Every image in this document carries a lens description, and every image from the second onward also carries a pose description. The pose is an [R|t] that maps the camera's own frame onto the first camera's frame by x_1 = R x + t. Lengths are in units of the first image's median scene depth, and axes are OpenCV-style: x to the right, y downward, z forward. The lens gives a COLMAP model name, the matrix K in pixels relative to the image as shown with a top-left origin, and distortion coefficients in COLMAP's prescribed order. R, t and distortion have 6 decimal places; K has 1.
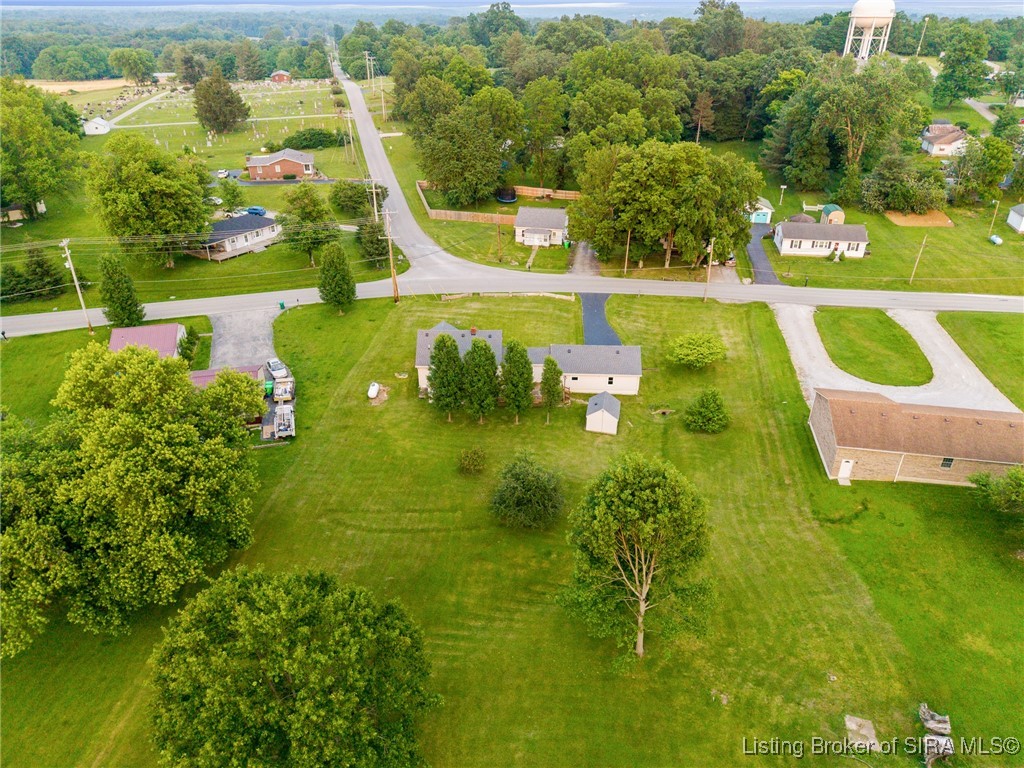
lens RADIAL K [[729.3, 0, 509.9], [0, 729.3, 331.3], [0, 0, 1]] dist [0.056685, -0.061330]
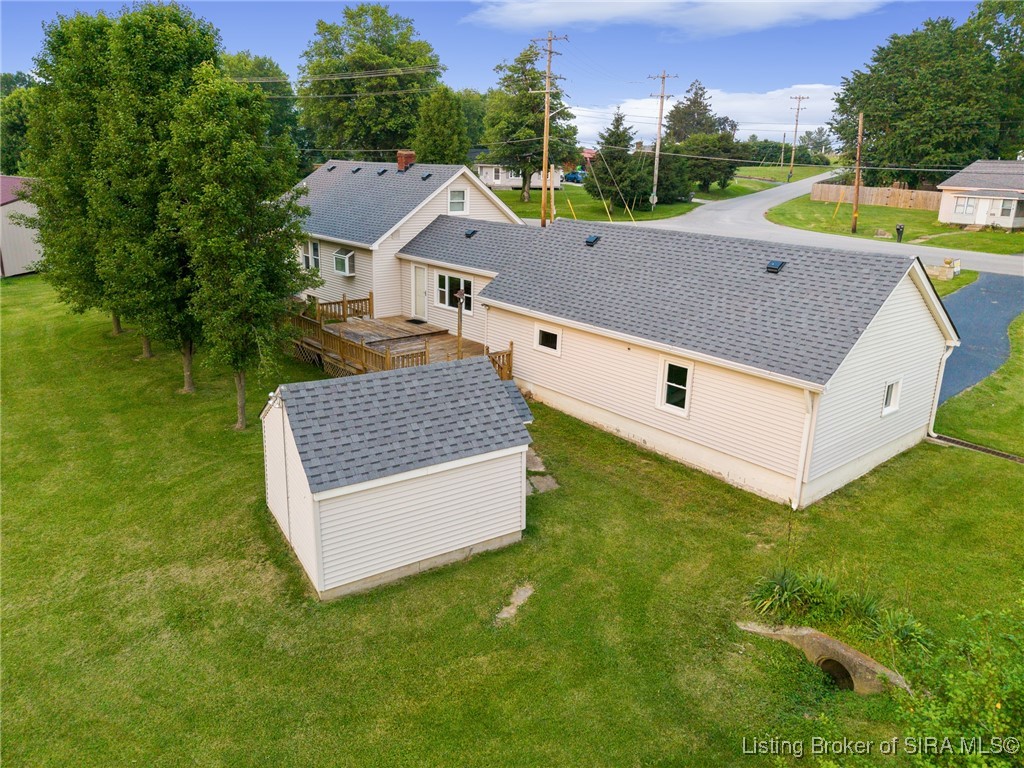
lens RADIAL K [[729.3, 0, 509.9], [0, 729.3, 331.3], [0, 0, 1]] dist [0.056685, -0.061330]
pose [[0.683143, 0.186498, -0.706070, 0.191708], [-0.324534, 0.943656, -0.064744, 0.064142], [0.654212, 0.273373, 0.705177, 0.658447]]
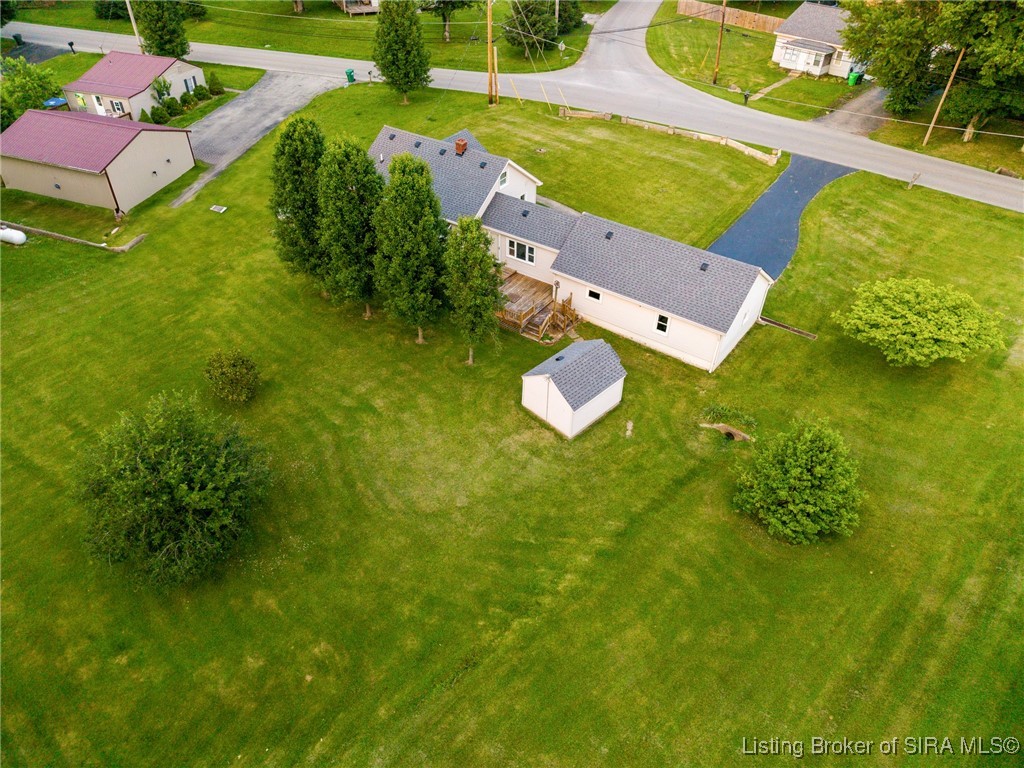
lens RADIAL K [[707.2, 0, 512.0], [0, 707.2, 384.0], [0, 0, 1]] dist [0.036109, -0.058016]
pose [[0.831576, 0.357153, -0.425349, 0.206051], [-0.242826, 0.922548, 0.299900, -0.005018], [0.499516, -0.146104, 0.853896, 0.455919]]
